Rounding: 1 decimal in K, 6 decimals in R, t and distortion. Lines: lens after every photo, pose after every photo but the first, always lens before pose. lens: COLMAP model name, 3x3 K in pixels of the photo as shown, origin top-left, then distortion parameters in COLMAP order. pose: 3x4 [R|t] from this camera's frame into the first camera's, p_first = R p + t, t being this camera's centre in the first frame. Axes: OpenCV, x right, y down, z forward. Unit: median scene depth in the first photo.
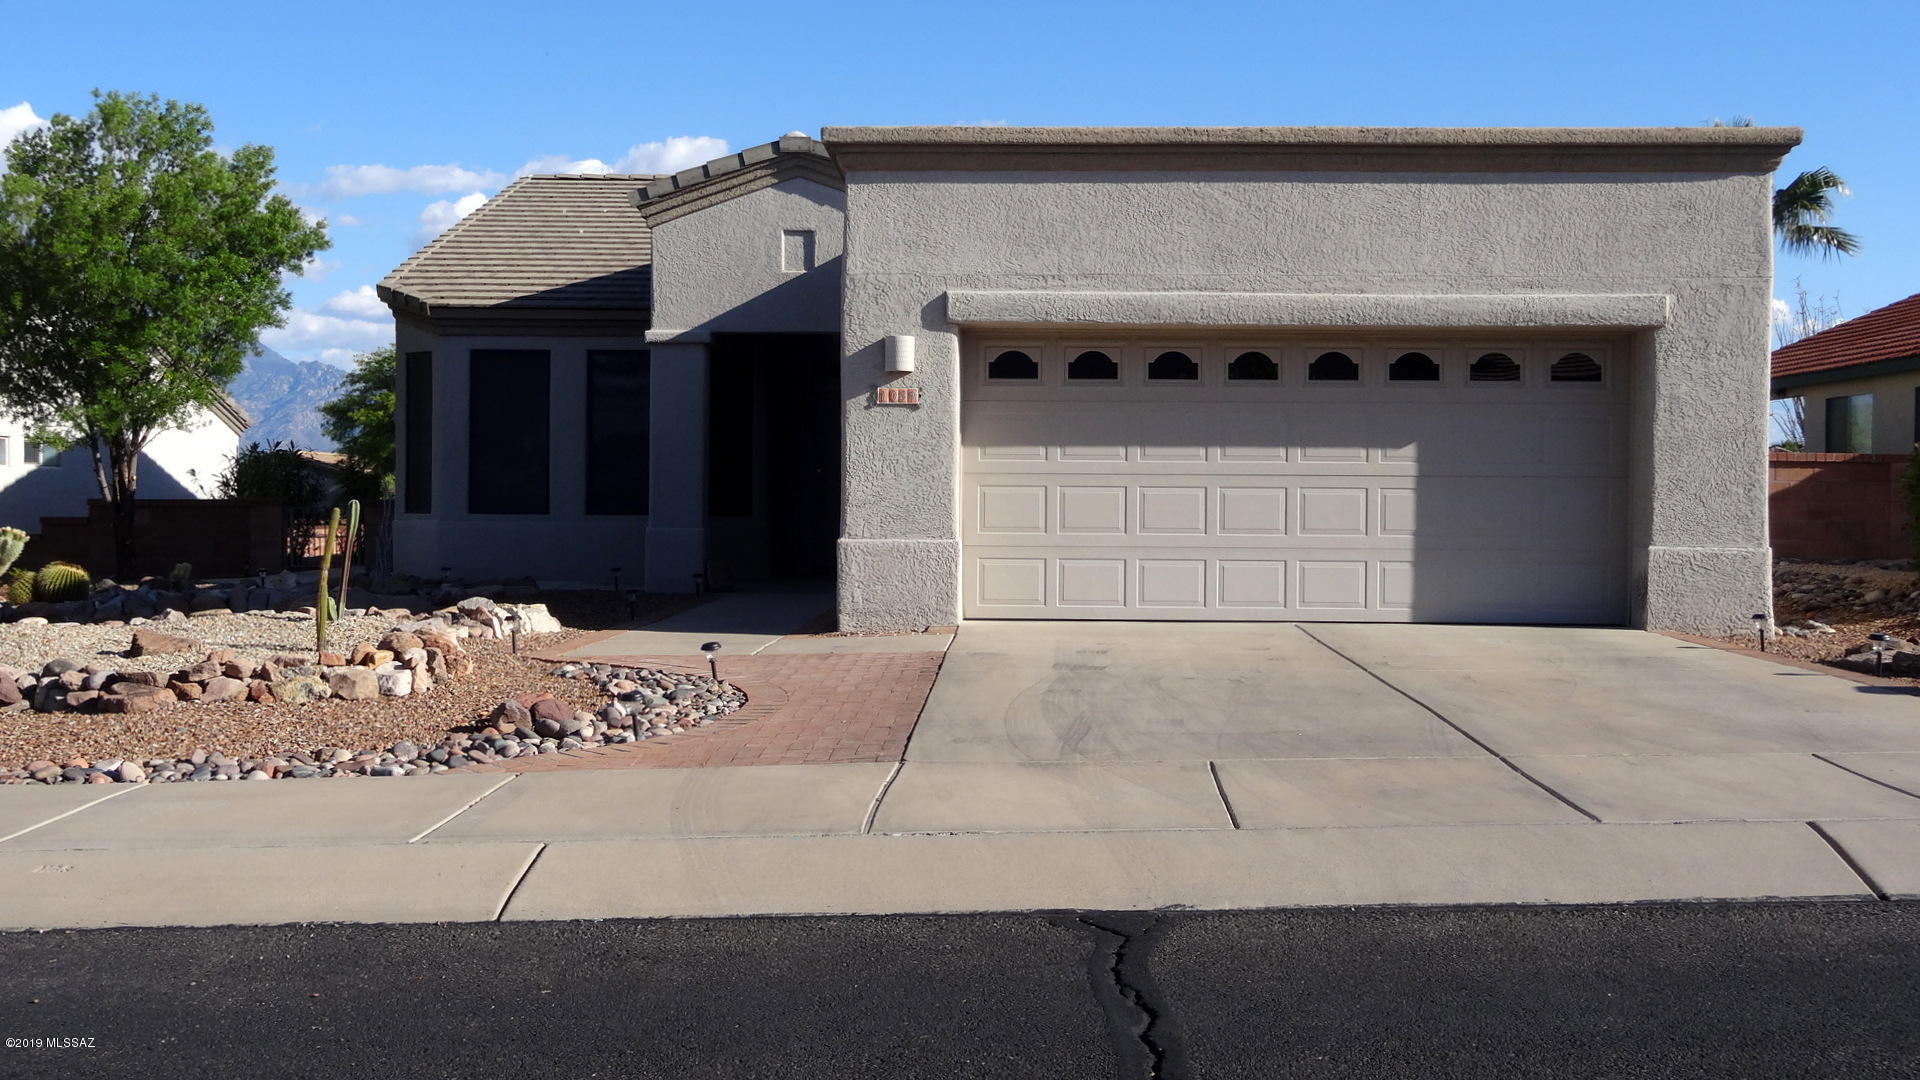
lens RADIAL K [[2112.7, 0, 960.0], [0, 2112.7, 540.0], [0, 0, 1]] dist [0.009518, -0.027399]
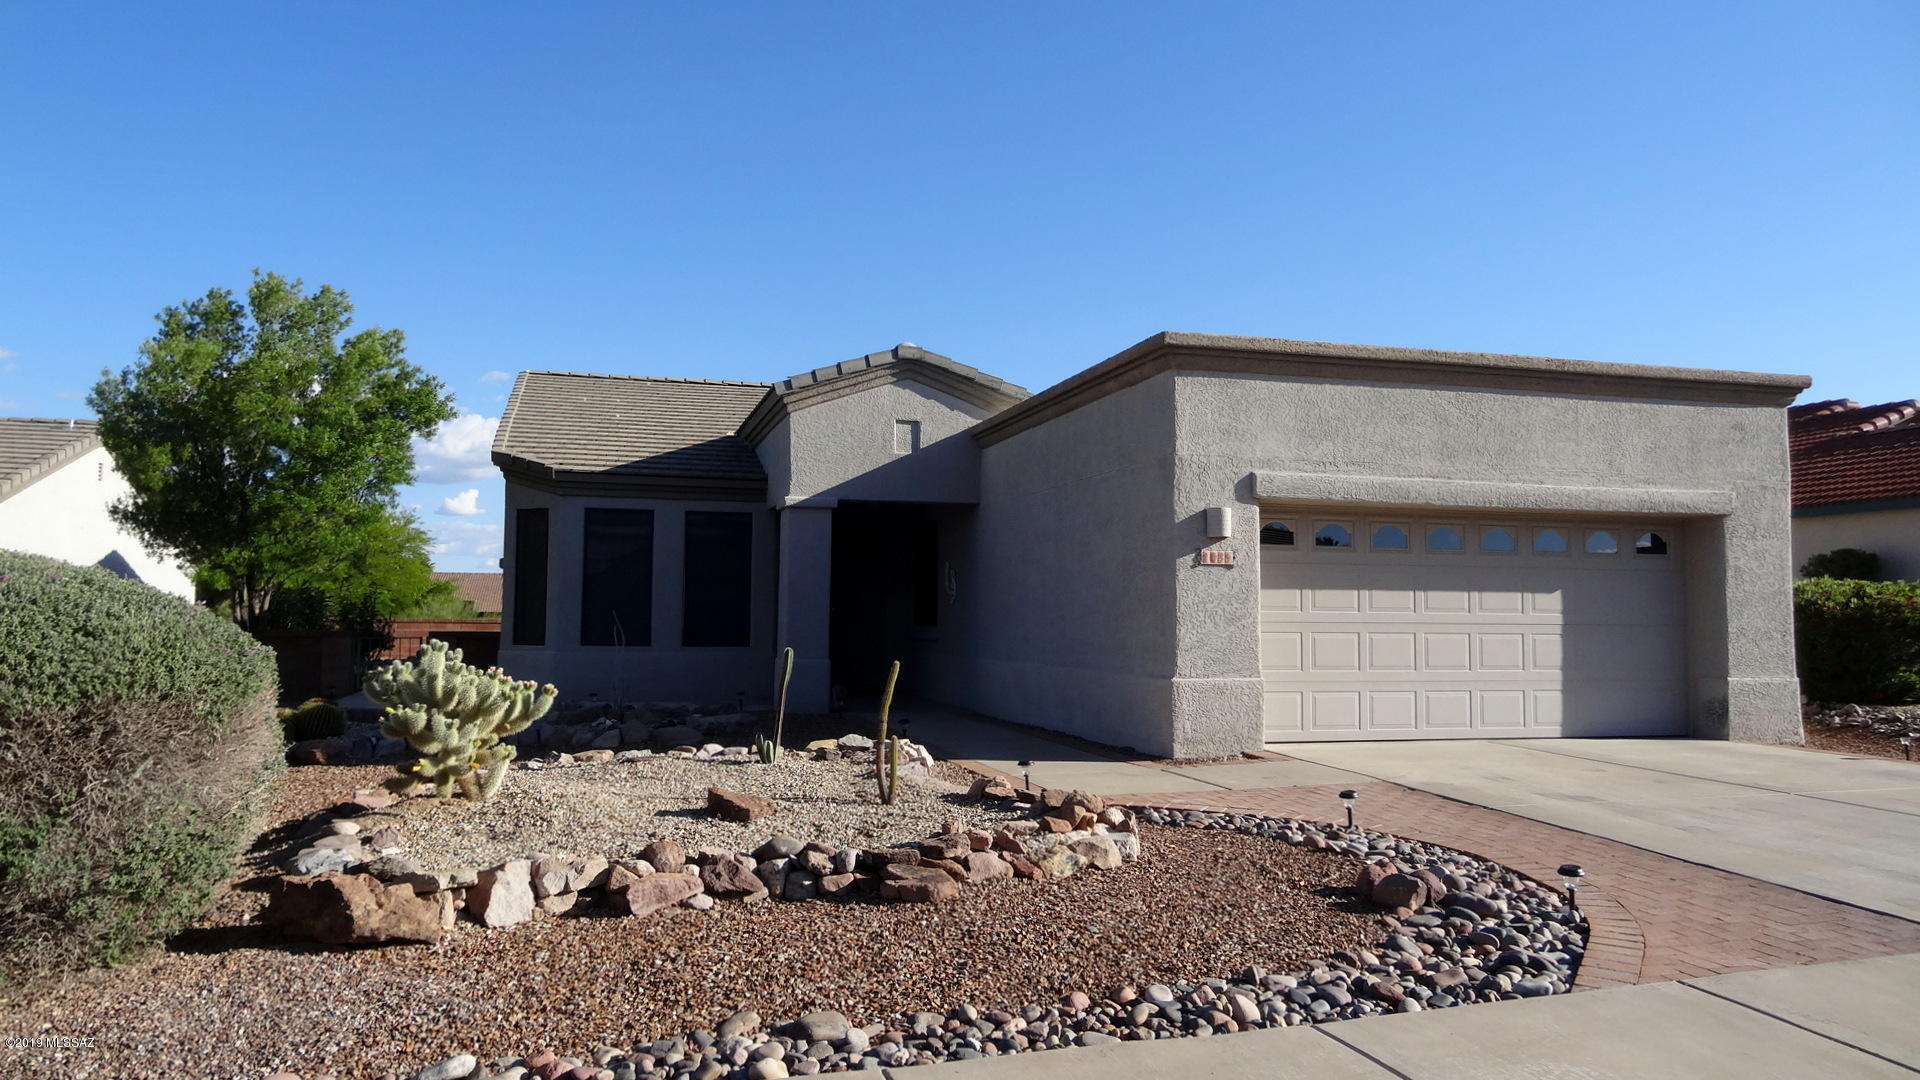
lens RADIAL K [[1383.7, 0, 960.0], [0, 1383.7, 540.0], [0, 0, 1]] dist [0.002398, 0.003569]
pose [[0.955113, 0.018780, 0.295645, -0.399207], [0.003235, 0.997268, -0.073801, -0.020903], [-0.296223, 0.071445, 0.952443, 0.297504]]
